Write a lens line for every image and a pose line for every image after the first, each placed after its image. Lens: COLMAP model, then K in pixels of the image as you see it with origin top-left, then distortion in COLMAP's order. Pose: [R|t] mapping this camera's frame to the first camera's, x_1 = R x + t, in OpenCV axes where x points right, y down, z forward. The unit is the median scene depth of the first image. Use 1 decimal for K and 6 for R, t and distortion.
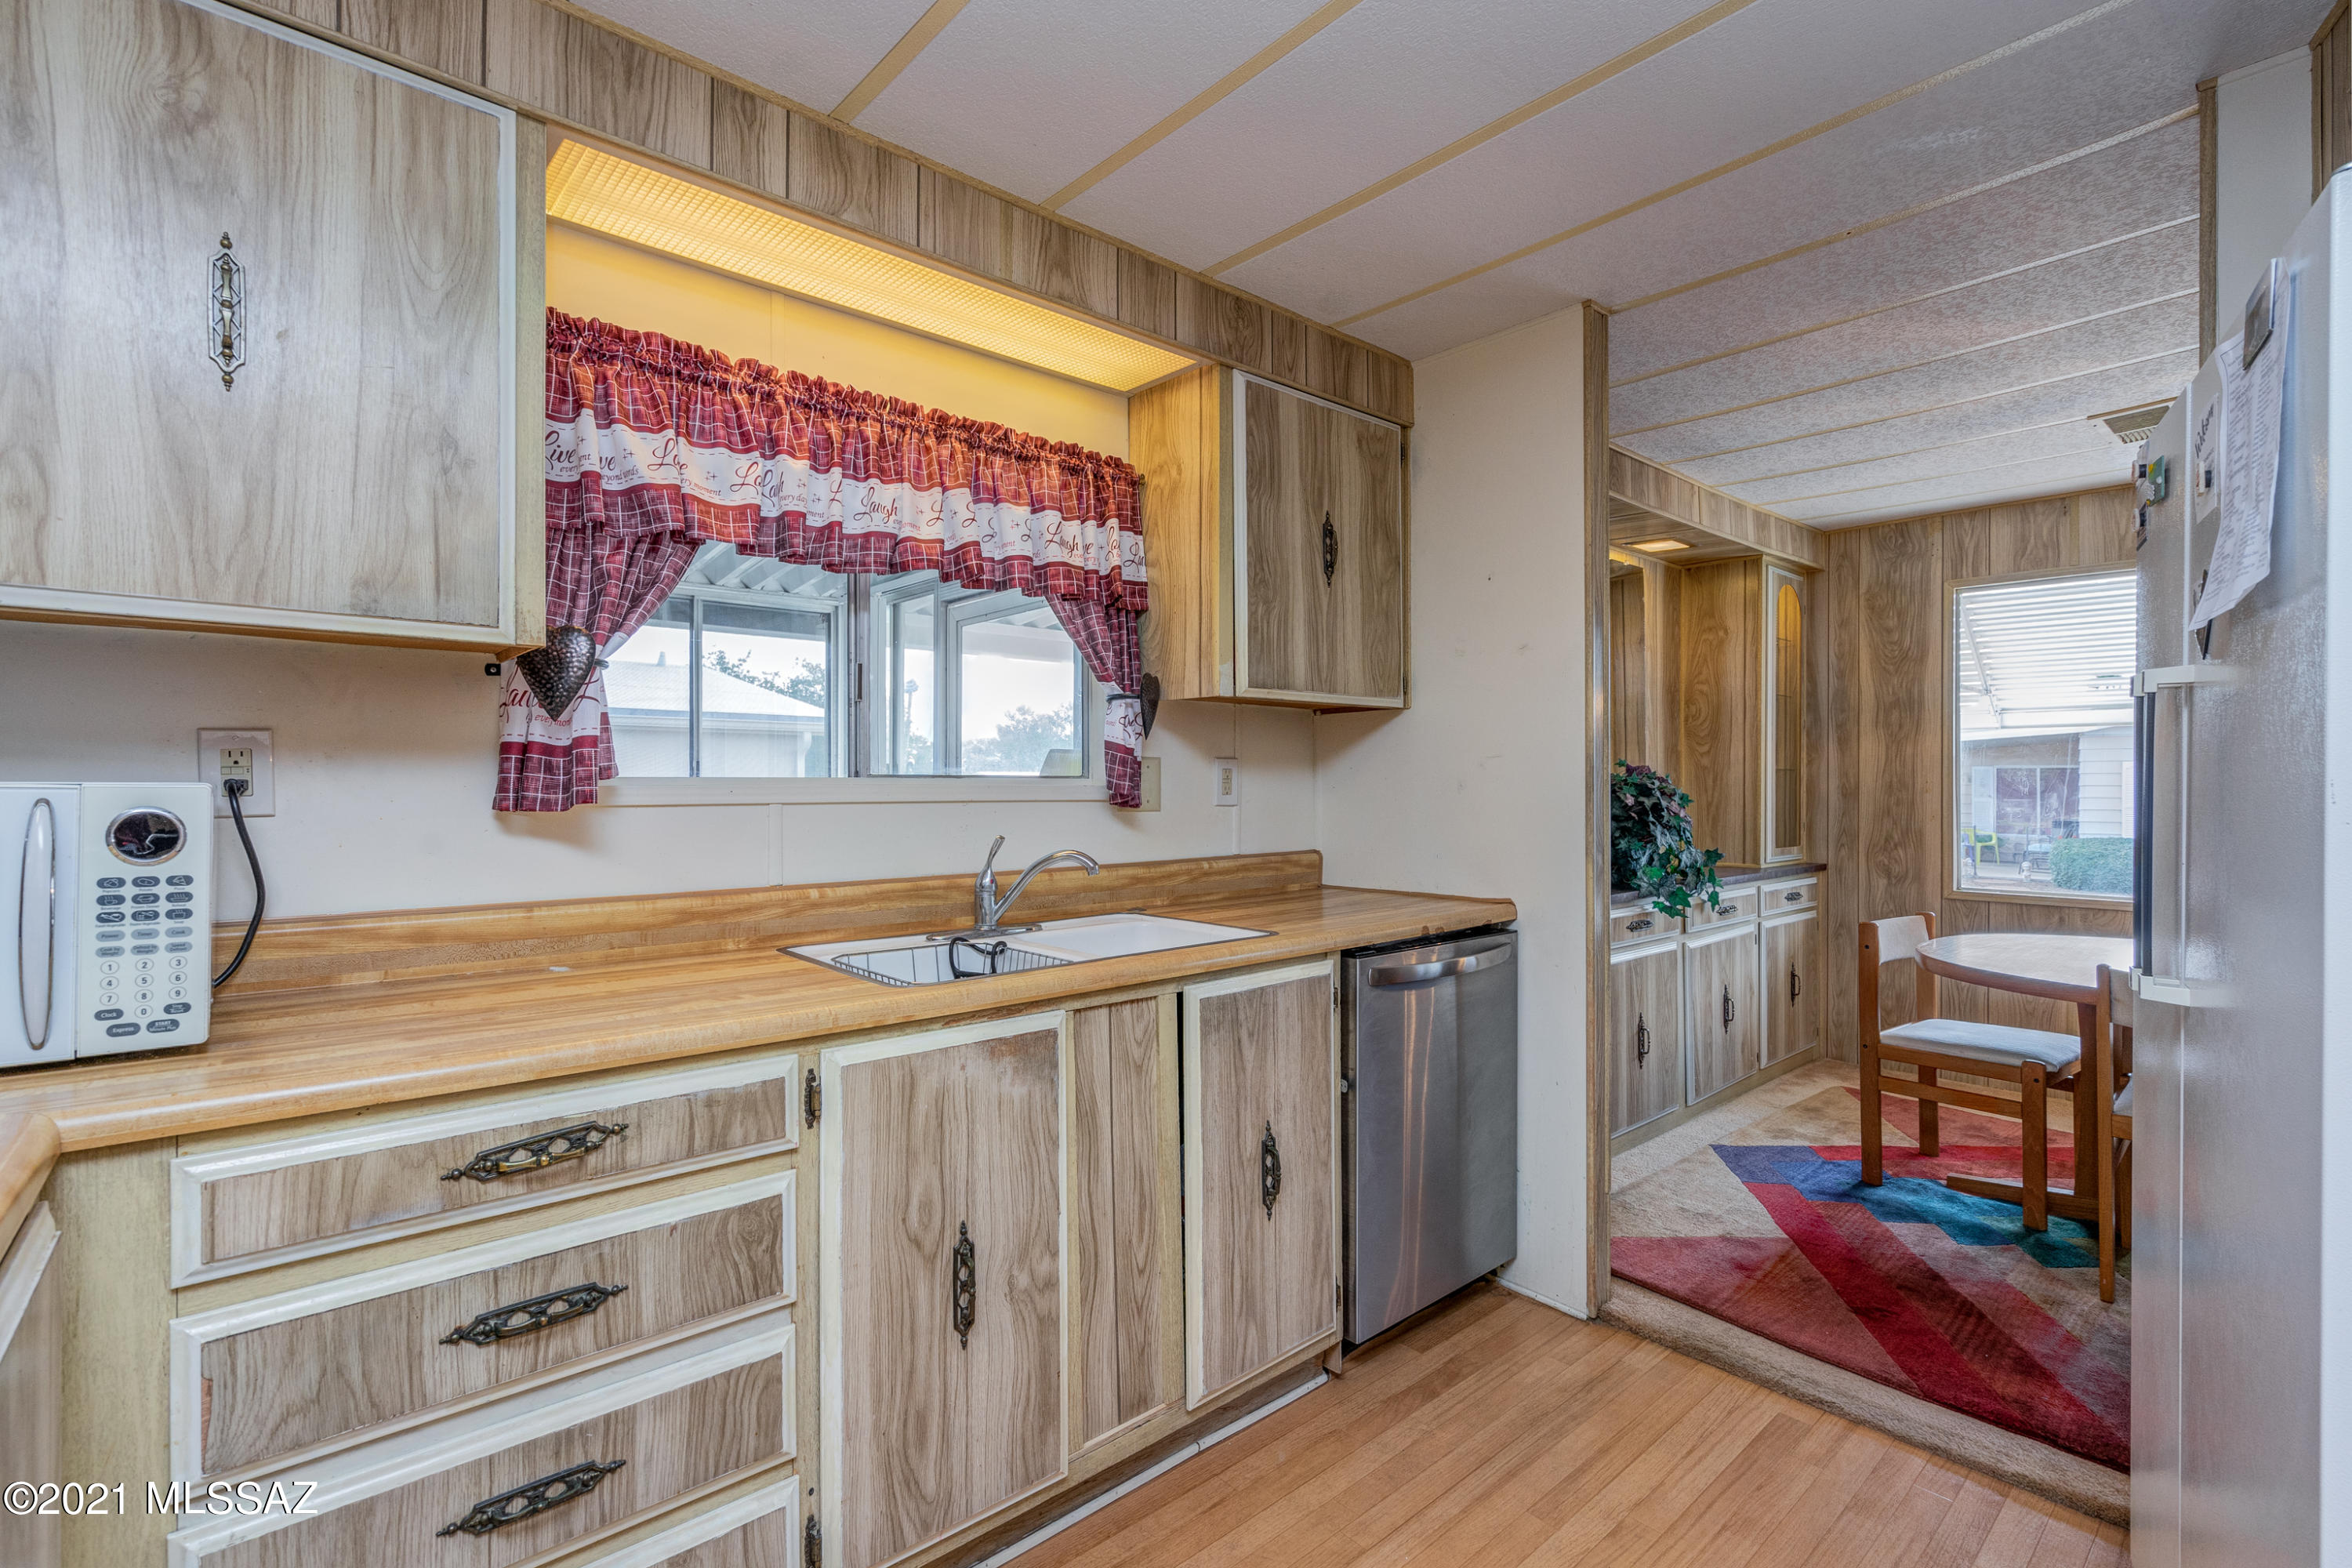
lens RADIAL K [[1082.4, 0, 1180.2], [0, 1082.4, 792.1], [0, 0, 1]] dist [-0.000443, 0.000400]
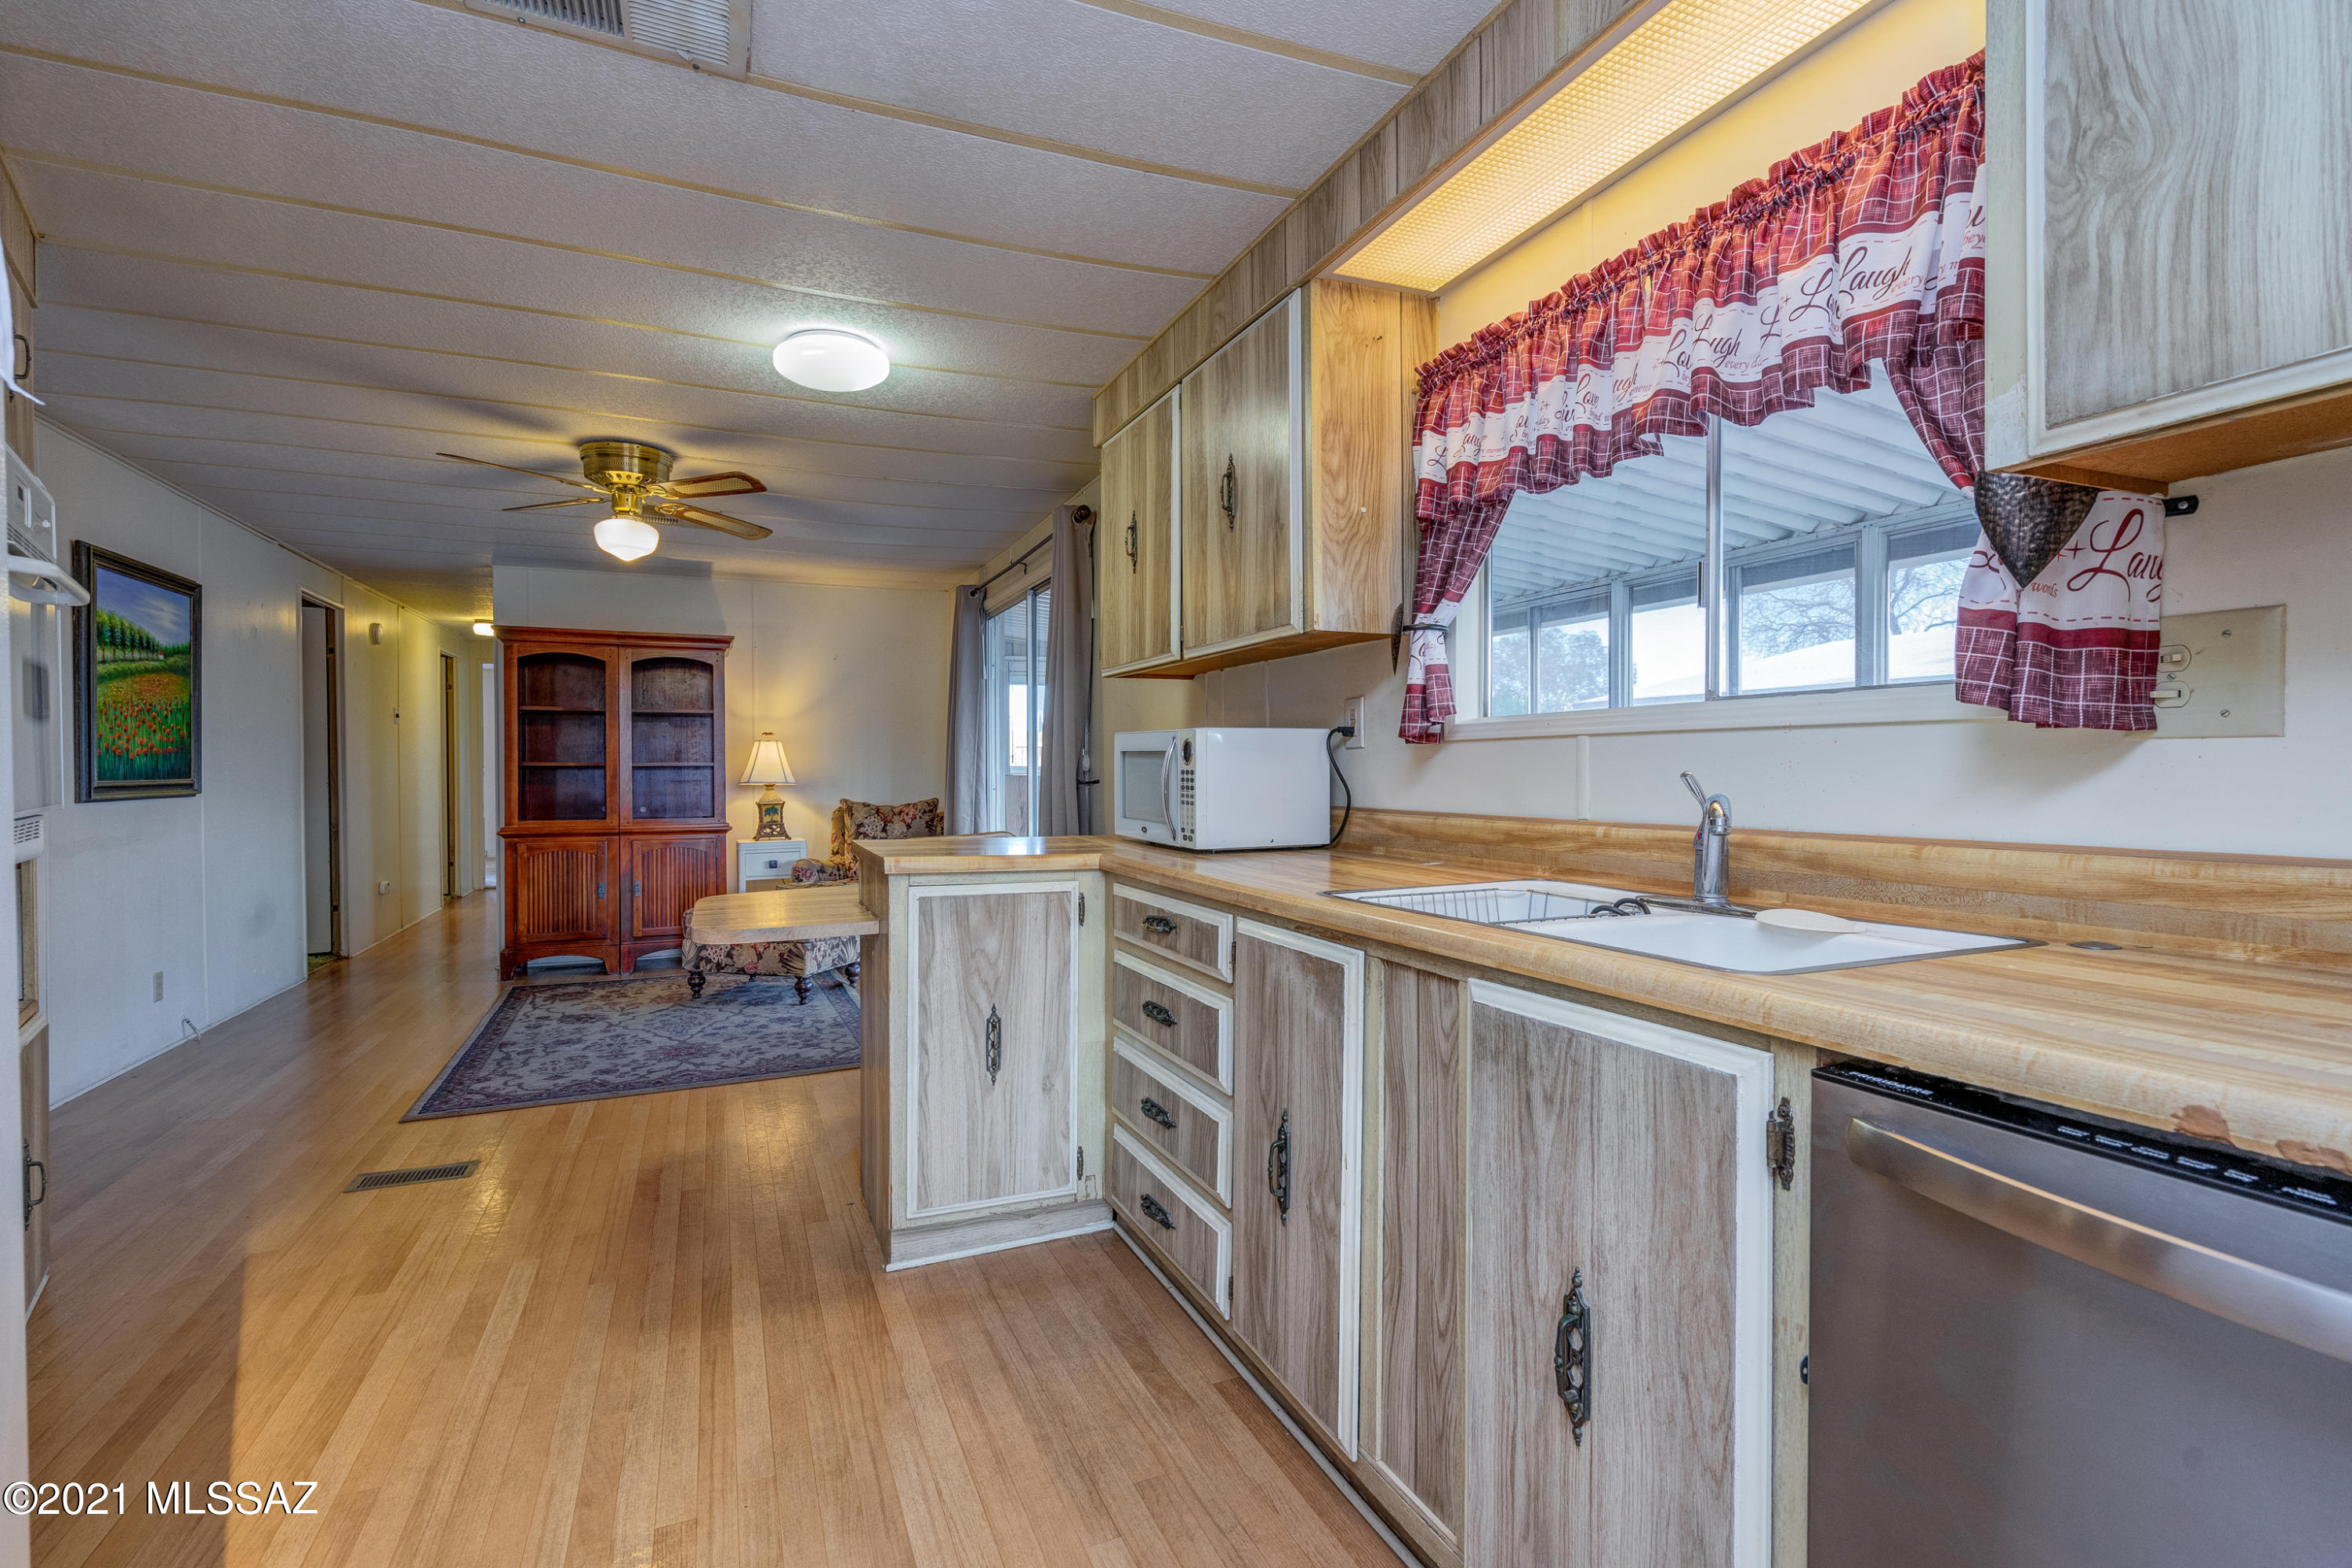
lens RADIAL K [[1063.9, 0, 1165.6], [0, 1063.9, 780.2], [0, 0, 1]] dist [-0.008574, 0.000639]
pose [[-0.309850, 0.018417, -0.950607, 0.684830], [0.005996, 0.999830, 0.017416, 0.037245], [0.950767, -0.000304, -0.309908, 0.983845]]
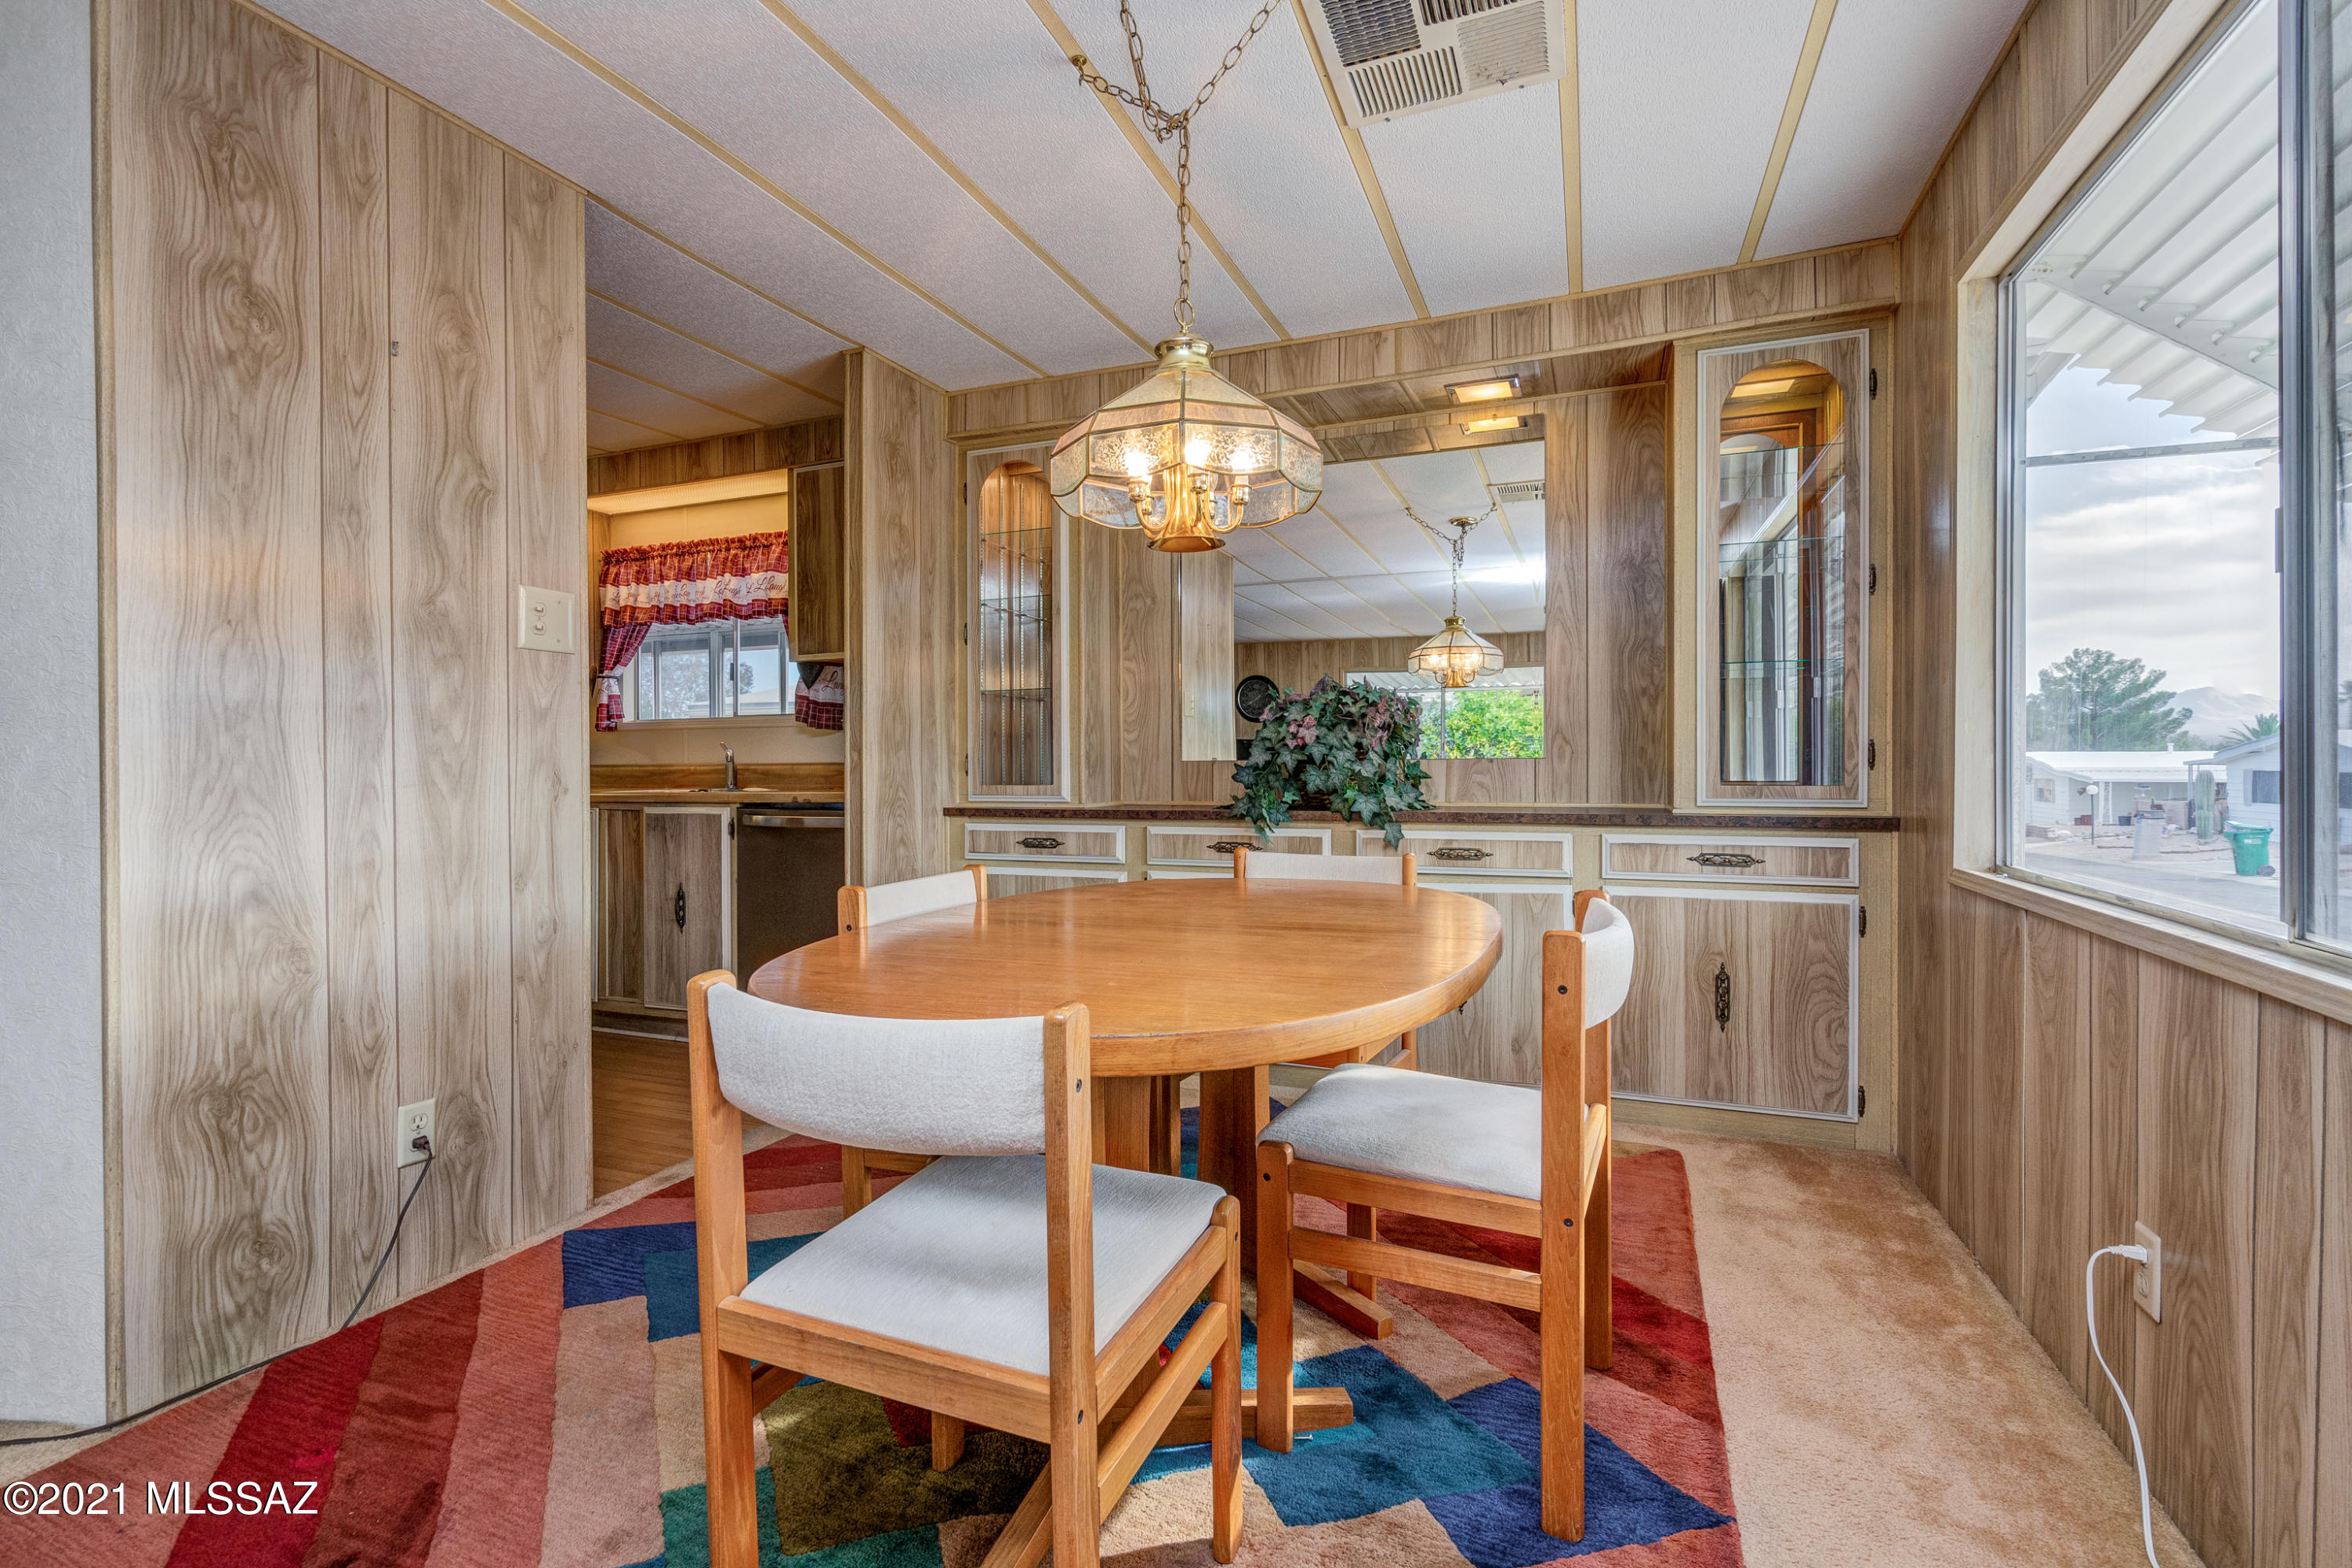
lens RADIAL K [[1056.6, 0, 1172.6], [0, 1056.6, 766.2], [0, 0, 1]] dist [-0.001271, 0.000160]
pose [[0.462096, 0.005169, -0.886815, 2.219412], [0.003315, 0.999966, 0.007556, 0.083617], [0.886824, -0.006432, 0.462063, 0.922813]]
